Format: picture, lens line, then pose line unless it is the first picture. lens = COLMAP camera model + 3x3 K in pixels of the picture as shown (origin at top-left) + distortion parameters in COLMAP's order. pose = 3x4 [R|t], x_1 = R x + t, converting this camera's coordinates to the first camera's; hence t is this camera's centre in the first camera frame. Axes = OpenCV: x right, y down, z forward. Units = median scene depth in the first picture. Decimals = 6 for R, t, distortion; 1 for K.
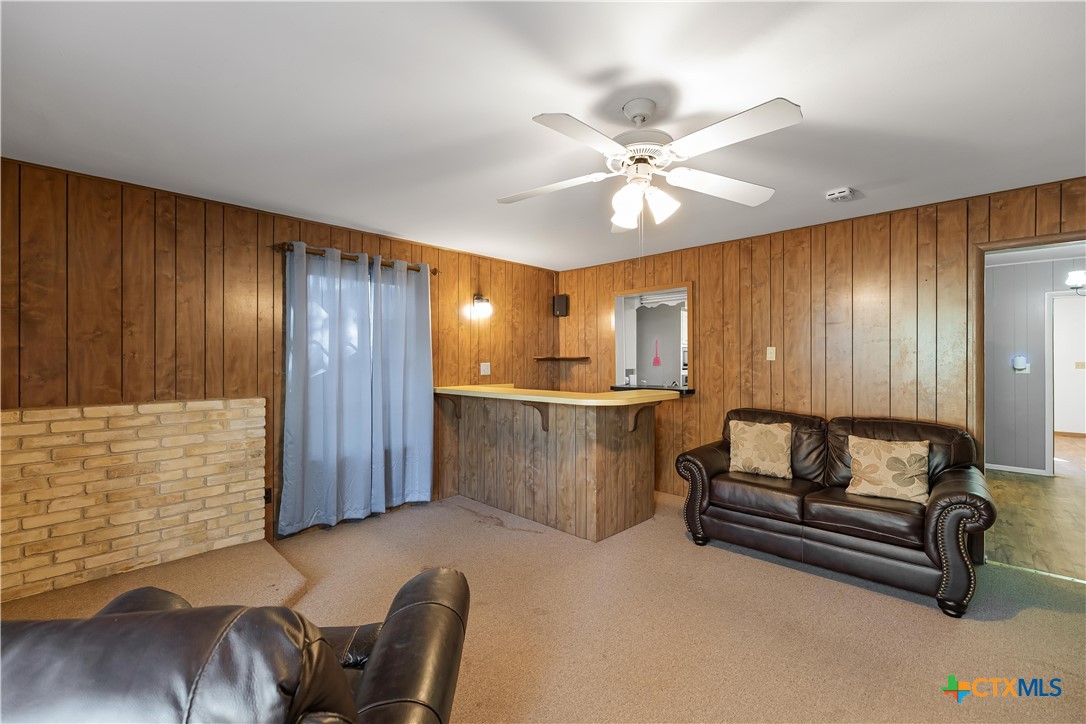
lens RADIAL K [[470.5, 0, 543.1], [0, 470.5, 360.0], [0, 0, 1]] dist [-0.000484, 0.005231]
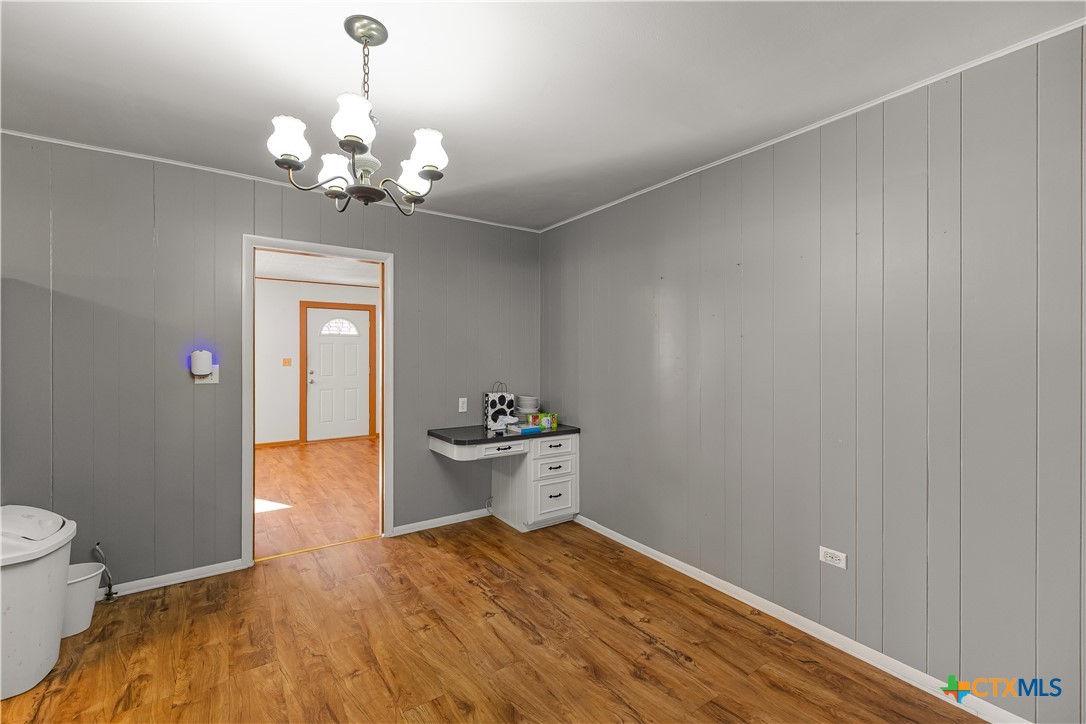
lens RADIAL K [[465.2, 0, 542.0], [0, 465.2, 355.9], [0, 0, 1]] dist [-0.055344, 0.019325]
pose [[0.187901, -0.004821, 0.982176, 0.579478], [0.006169, 0.999974, 0.003728, -0.002657], [-0.982169, 0.005359, 0.187926, 0.528177]]
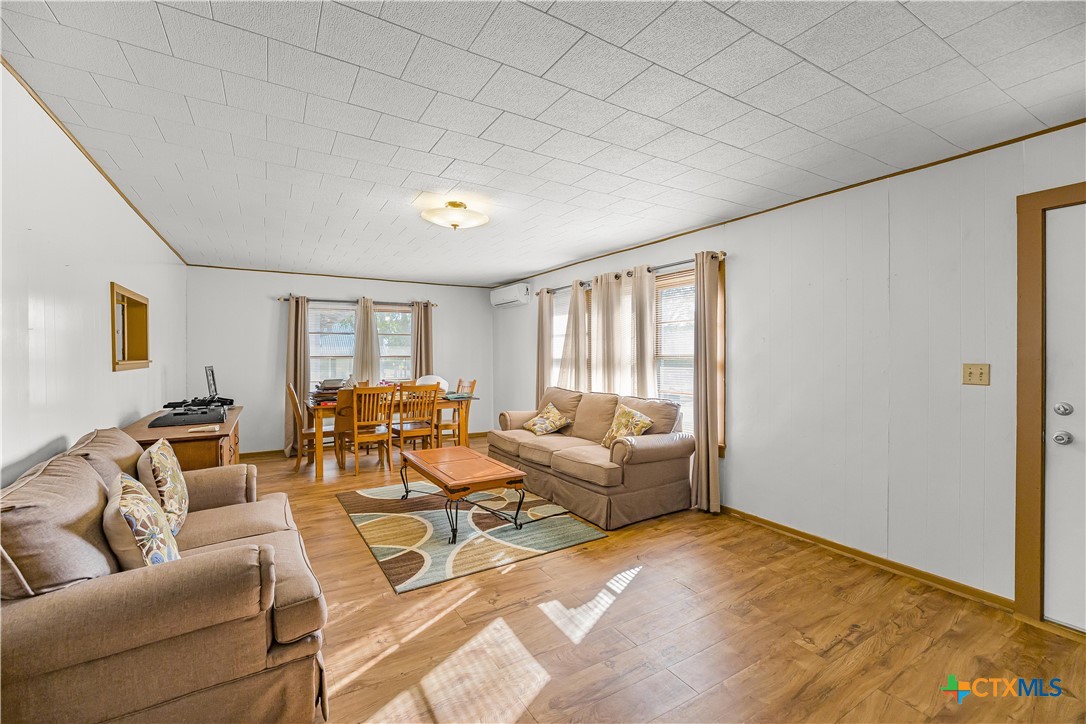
lens RADIAL K [[465.2, 0, 542.0], [0, 465.2, 355.9], [0, 0, 1]] dist [-0.055344, 0.019325]
pose [[0.969718, 0.003473, -0.244203, 1.480518], [-0.002993, 0.999993, 0.002337, -0.004224], [0.244210, -0.001535, 0.969721, 0.953556]]
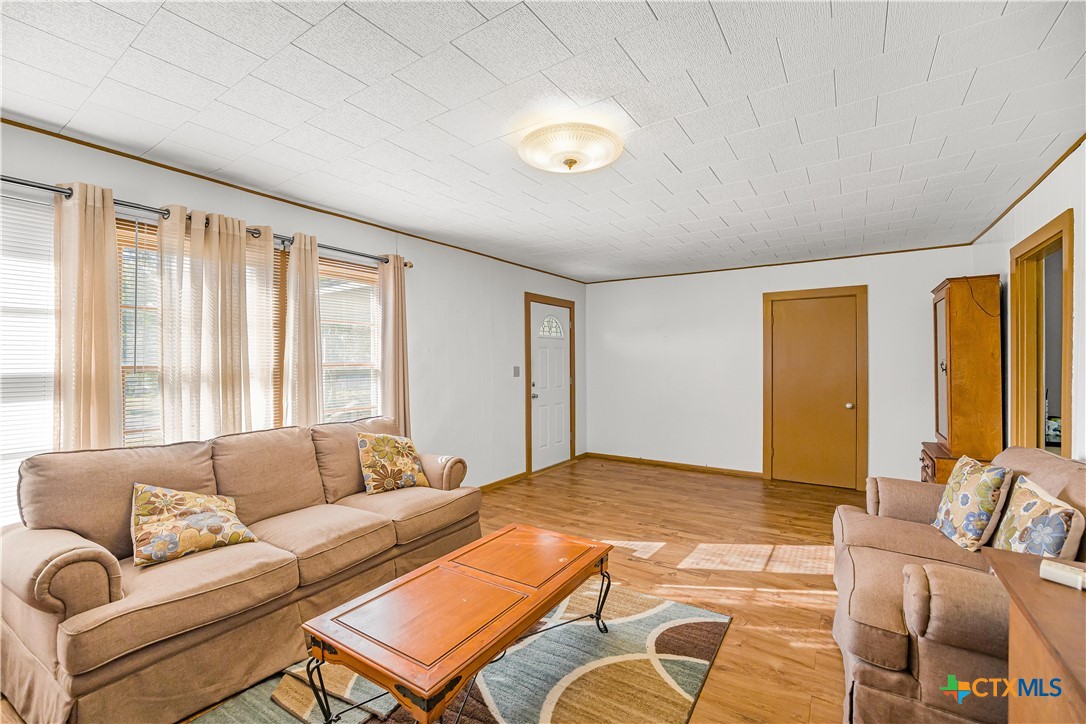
lens RADIAL K [[465.2, 0, 542.0], [0, 465.2, 355.9], [0, 0, 1]] dist [-0.055344, 0.019325]
pose [[-0.186399, 0.012997, 0.982388, 0.730326], [0.002436, 0.999916, -0.012767, -0.006023], [-0.982471, 0.000014, -0.186415, 1.729048]]
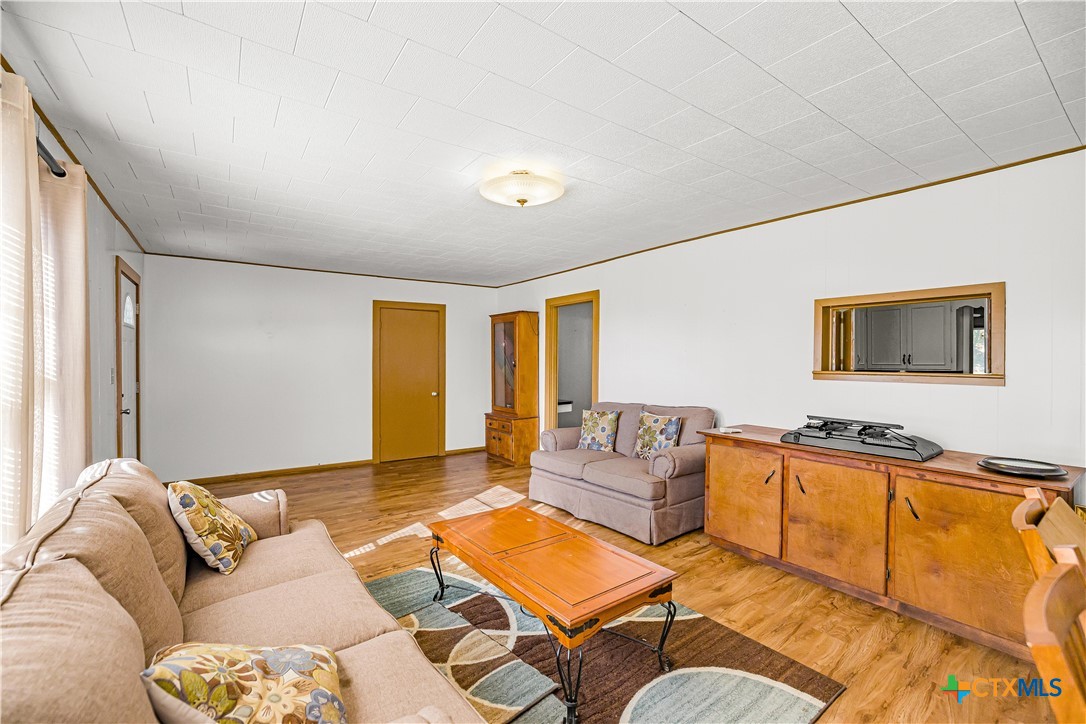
lens RADIAL K [[470.5, 0, 543.1], [0, 470.5, 360.0], [0, 0, 1]] dist [-0.000484, 0.005231]
pose [[-0.986046, -0.001164, 0.166471, 1.051259], [-0.000782, 0.999997, 0.002361, -0.010131], [-0.166473, 0.002198, -0.986044, 2.187660]]
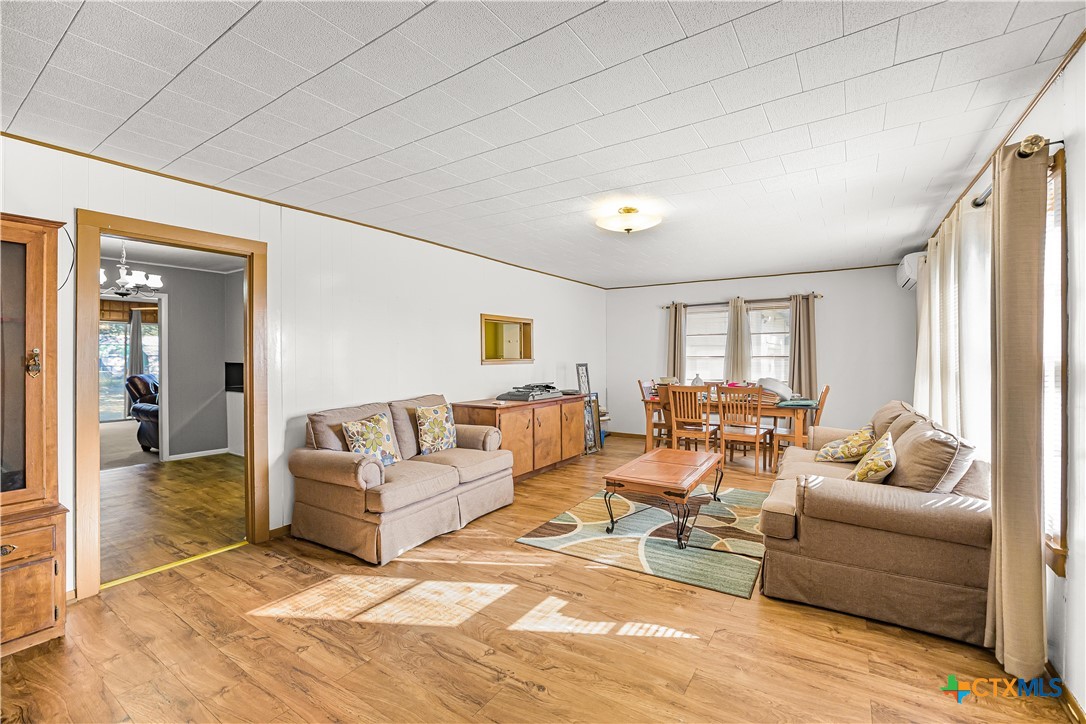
lens RADIAL K [[465.2, 0, 542.0], [0, 465.2, 355.9], [0, 0, 1]] dist [-0.055344, 0.019325]
pose [[0.195675, 0.003534, -0.980662, 1.871468], [-0.000770, 0.999994, 0.003450, -0.004403], [0.980668, 0.000080, 0.195677, 1.335513]]
